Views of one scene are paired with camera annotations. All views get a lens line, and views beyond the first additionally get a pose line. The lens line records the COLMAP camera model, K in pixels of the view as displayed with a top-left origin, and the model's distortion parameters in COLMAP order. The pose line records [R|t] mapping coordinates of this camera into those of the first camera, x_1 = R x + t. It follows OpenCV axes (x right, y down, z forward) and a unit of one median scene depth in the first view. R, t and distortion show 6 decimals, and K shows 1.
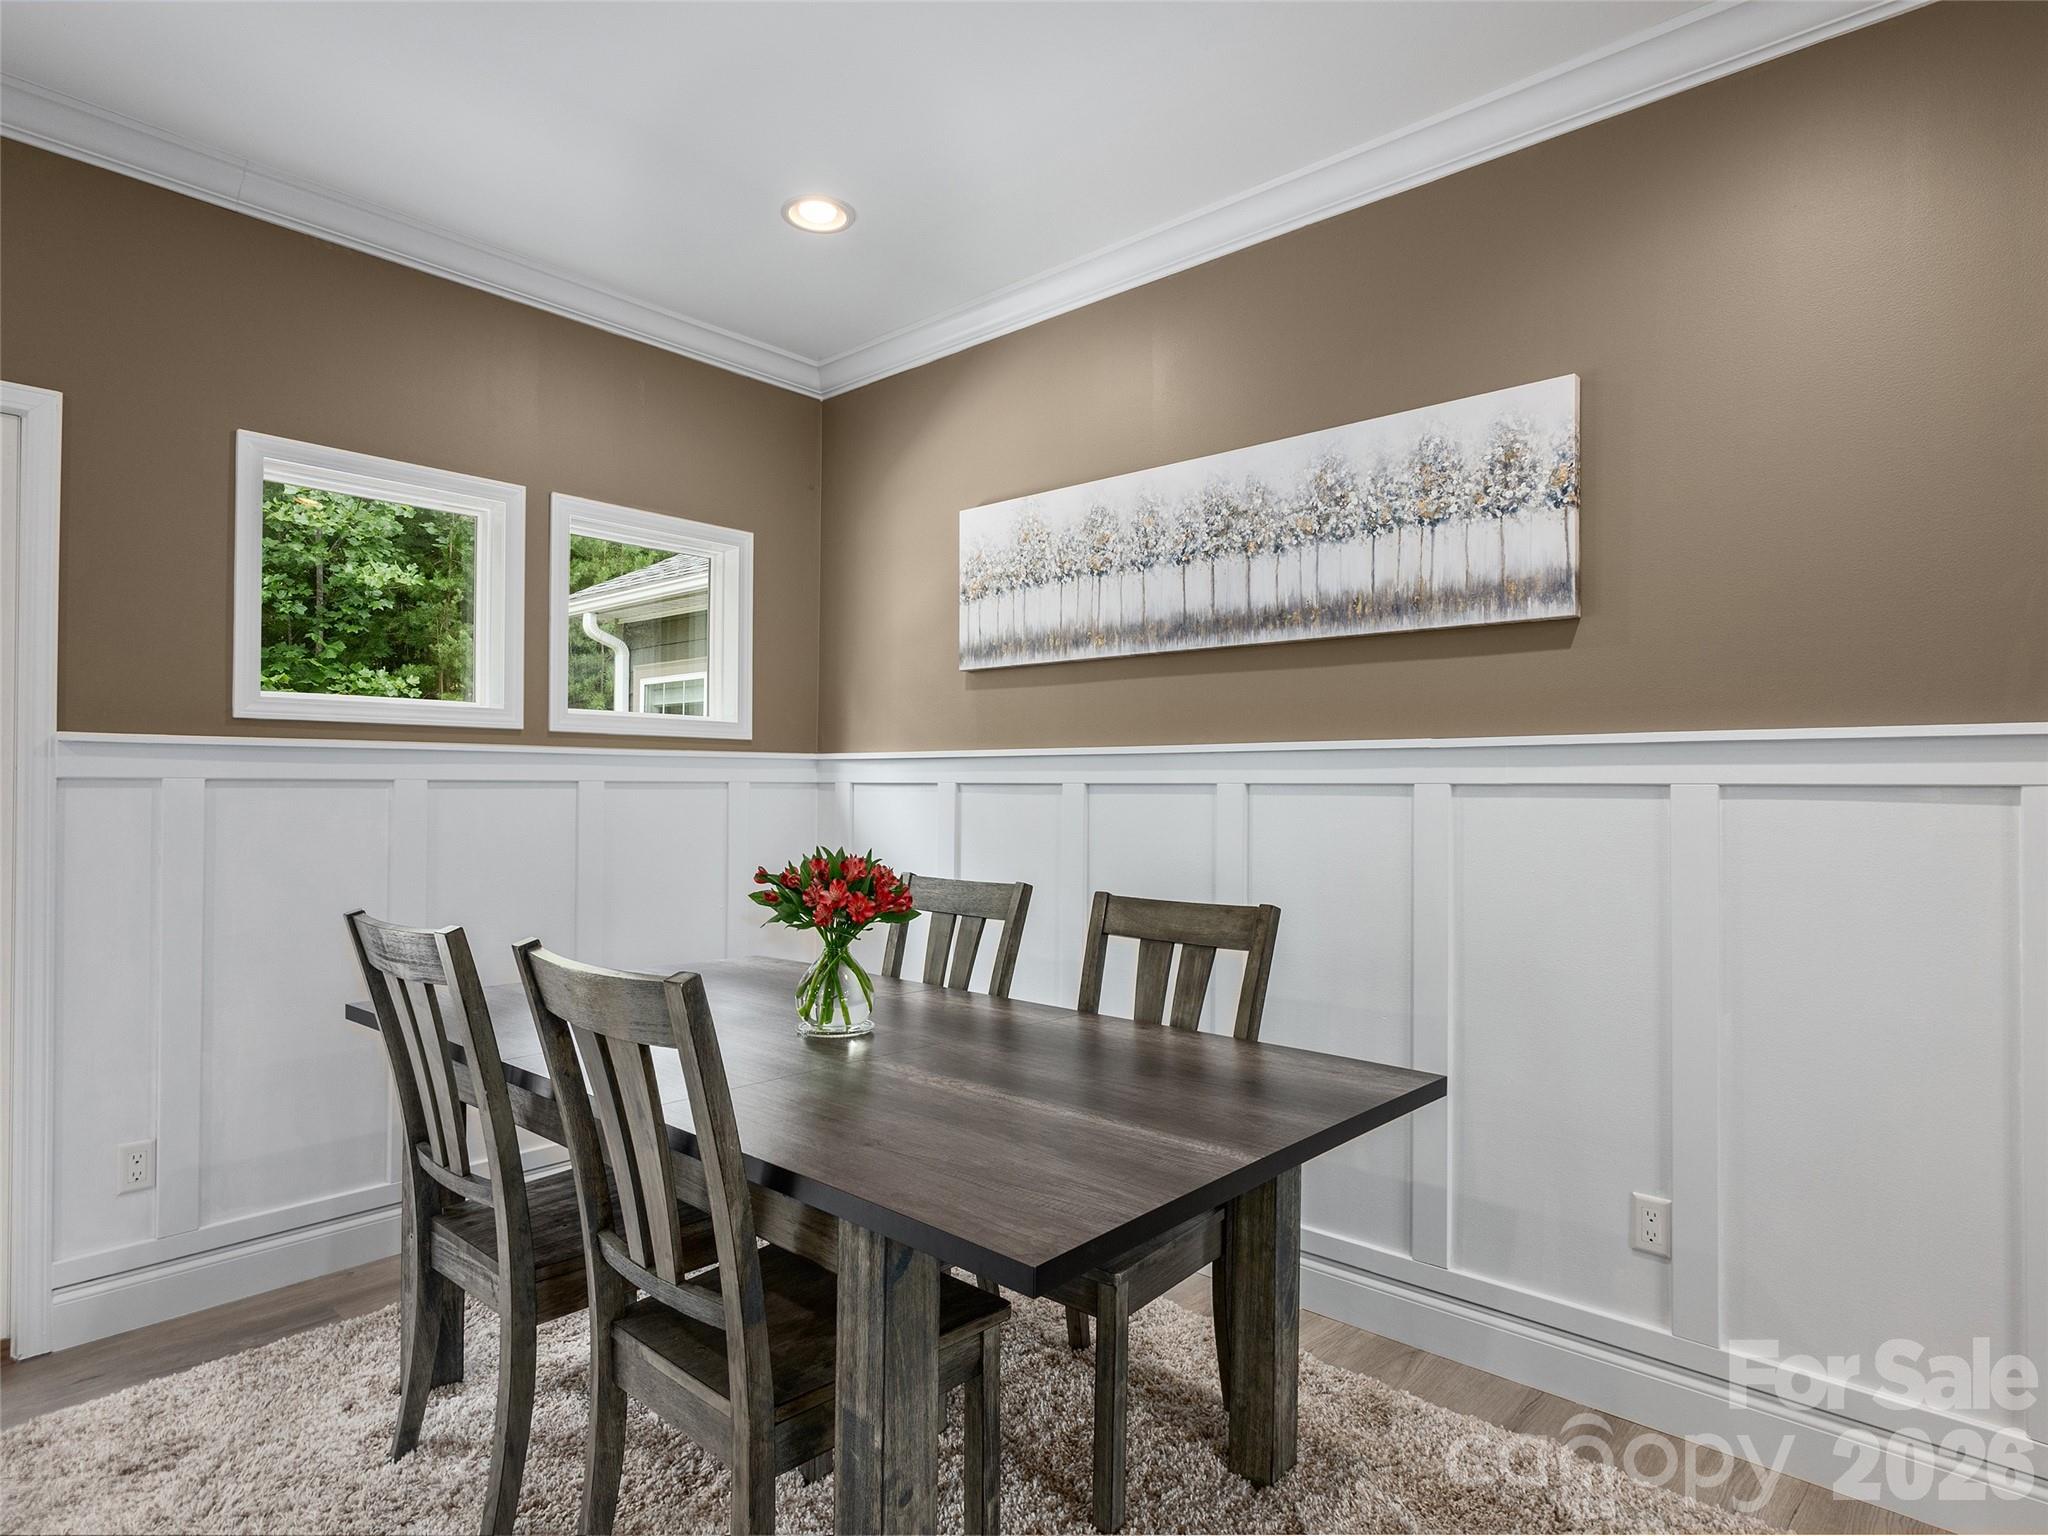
lens RADIAL K [[1134.4, 0, 1022.8], [0, 1134.4, 771.3], [0, 0, 1]] dist [-0.000320, -0.000505]
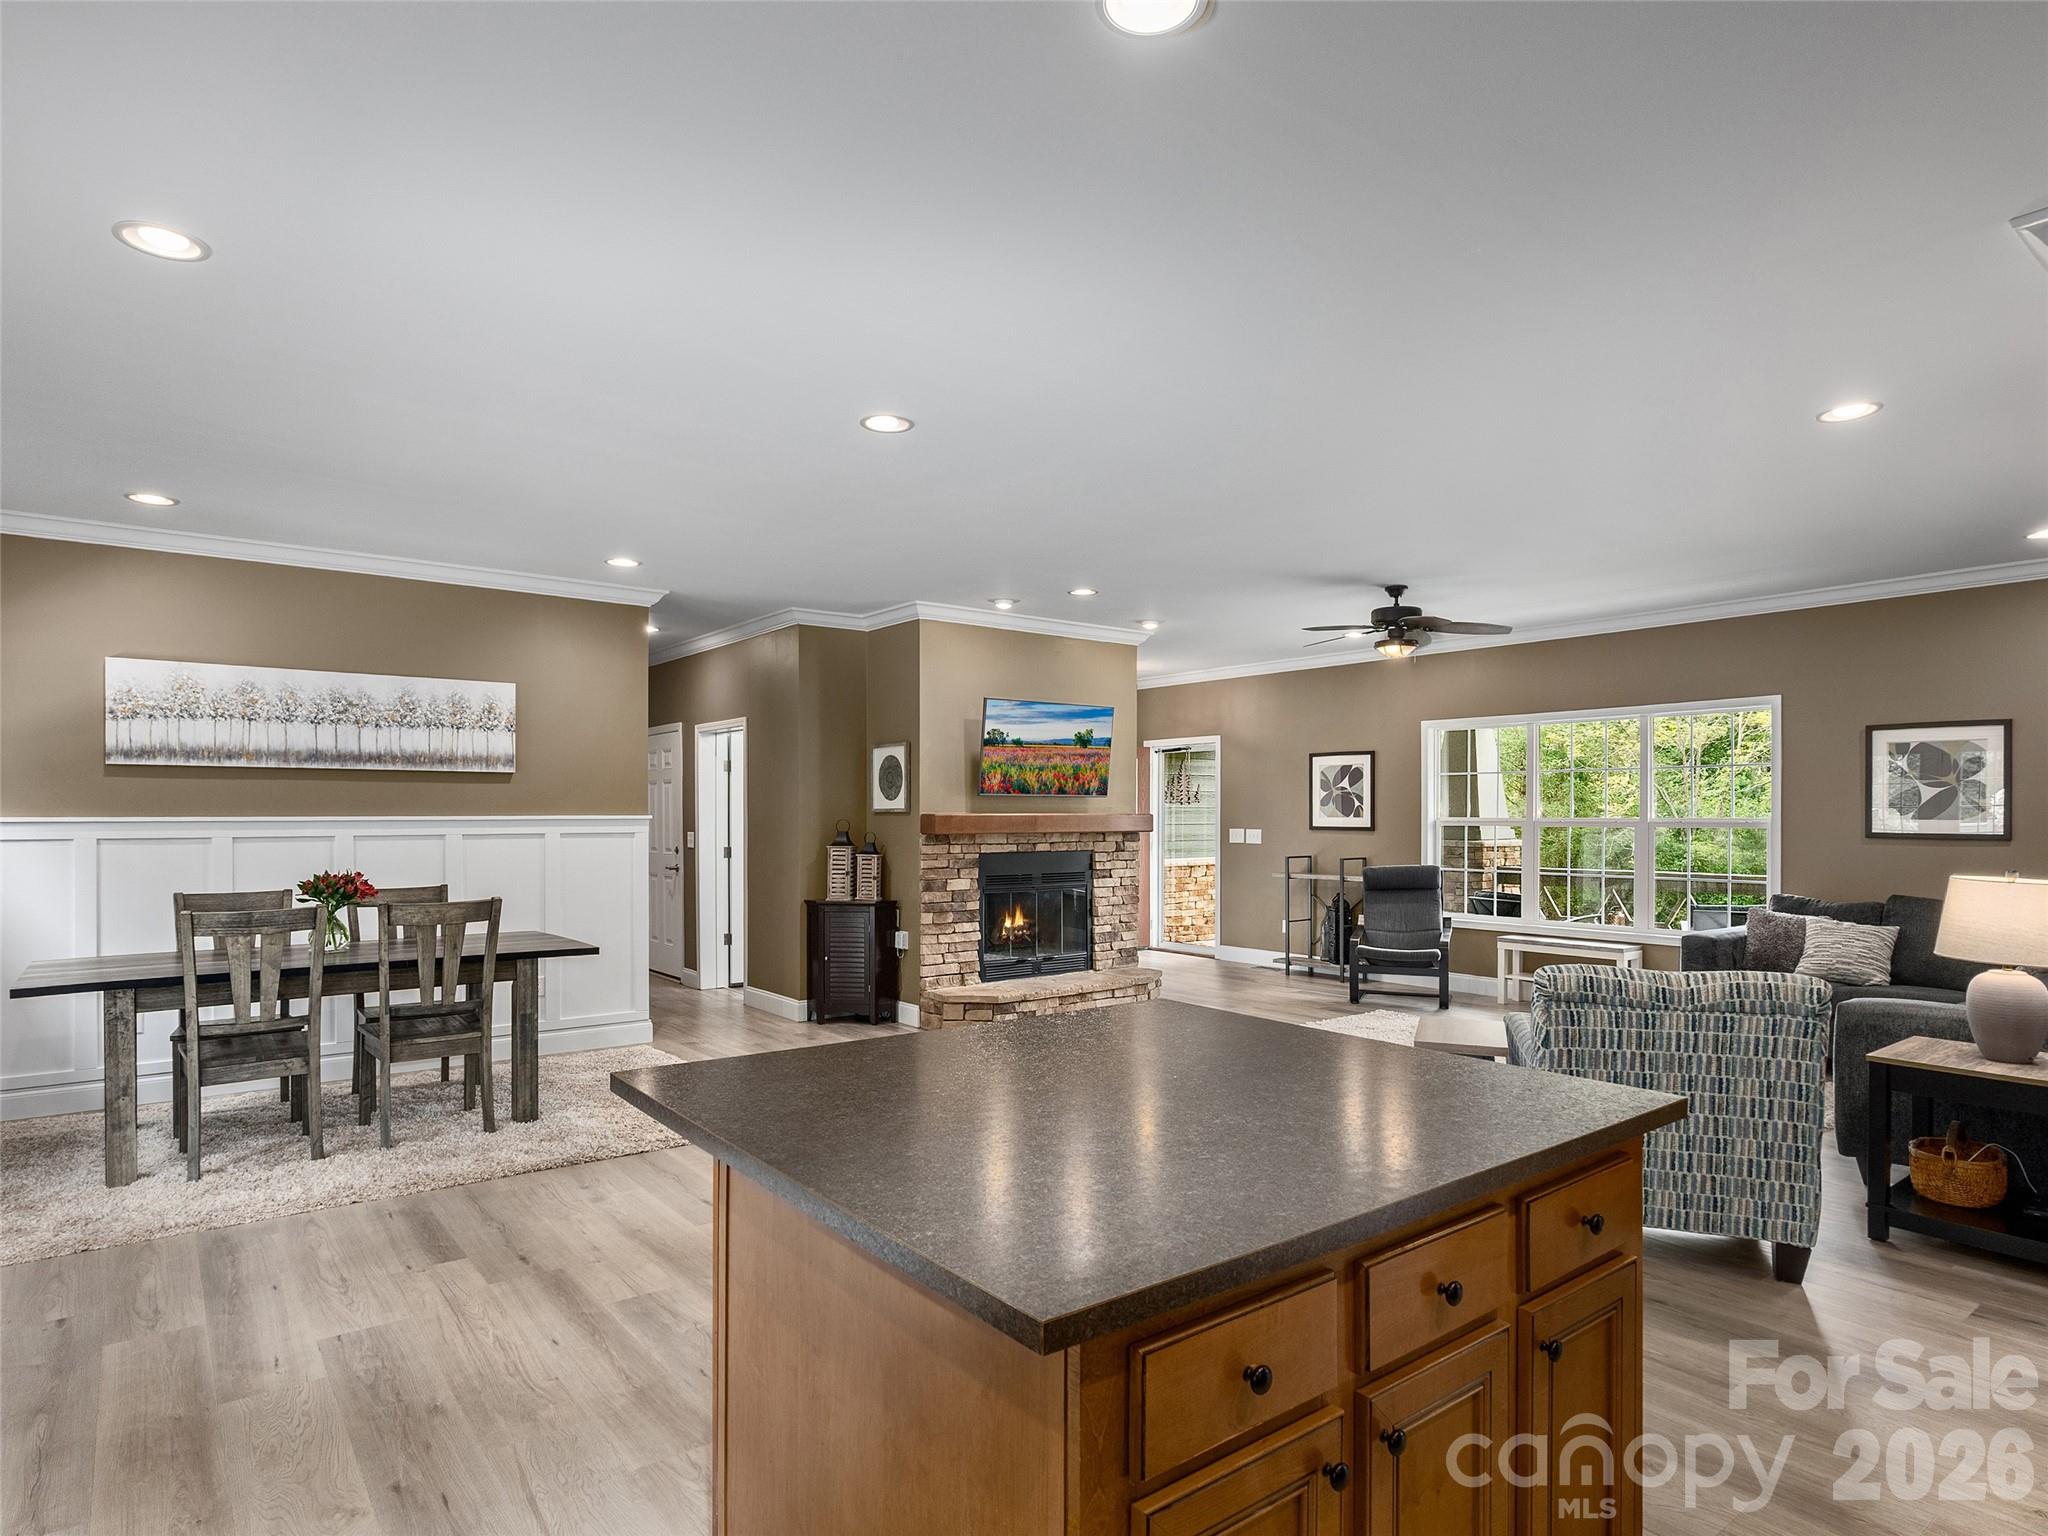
lens RADIAL K [[1134.4, 0, 1022.7], [0, 1134.4, 781.0], [0, 0, 1]] dist [-0.000320, -0.000505]
pose [[0.174226, 0.023650, 0.984422, -1.567151], [-0.008786, 0.999709, -0.022462, -0.051318], [-0.984667, -0.004736, 0.174383, -0.539390]]
